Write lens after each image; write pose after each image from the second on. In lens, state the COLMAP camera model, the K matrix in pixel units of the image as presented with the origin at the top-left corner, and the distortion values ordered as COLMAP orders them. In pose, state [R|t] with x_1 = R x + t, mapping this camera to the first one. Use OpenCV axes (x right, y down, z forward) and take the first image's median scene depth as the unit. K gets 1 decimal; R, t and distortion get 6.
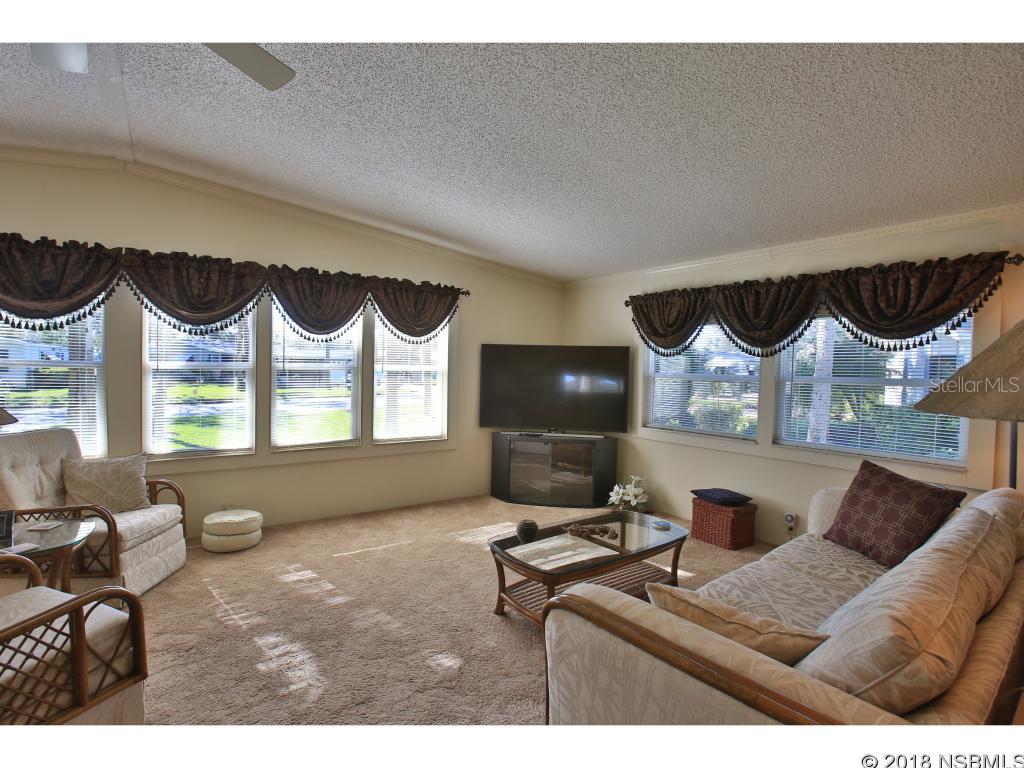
lens RADIAL K [[500.8, 0, 504.3], [0, 500.8, 379.7], [0, 0, 1]] dist [-0.071902, 0.030679]
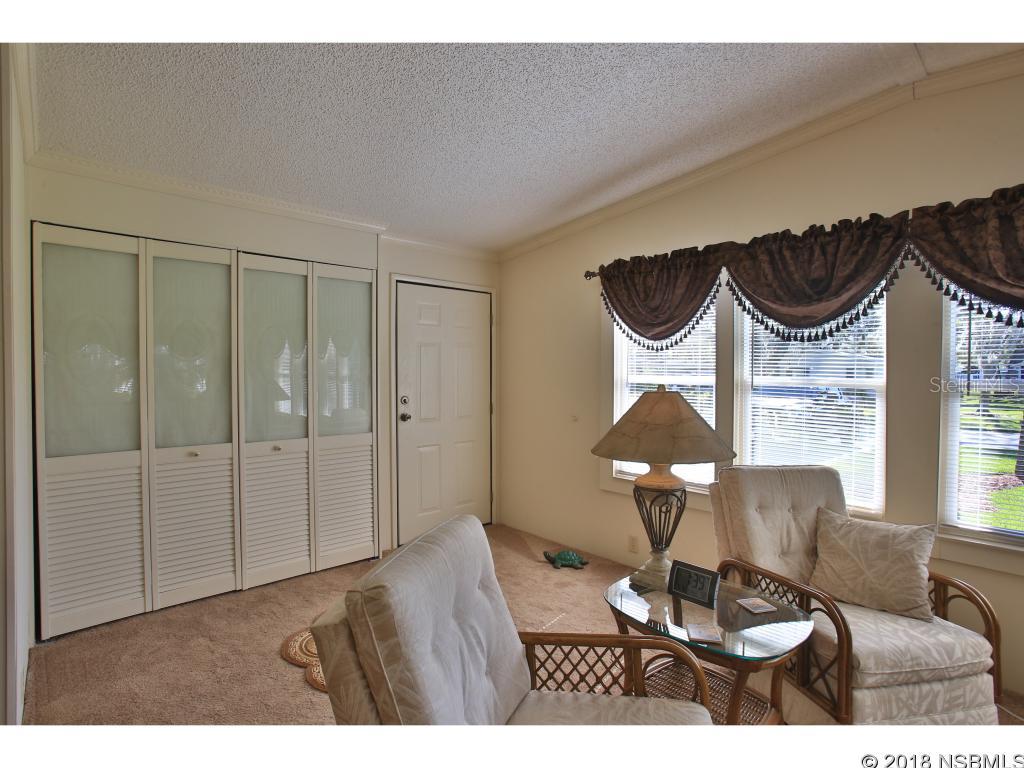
lens RADIAL K [[513.6, 0, 510.1], [0, 513.6, 380.4], [0, 0, 1]] dist [-0.061608, 0.026613]
pose [[0.119210, 0.000503, -0.992869, -0.177761], [-0.027539, 0.999617, -0.002800, -0.020092], [0.992487, 0.027677, 0.119178, 0.392985]]
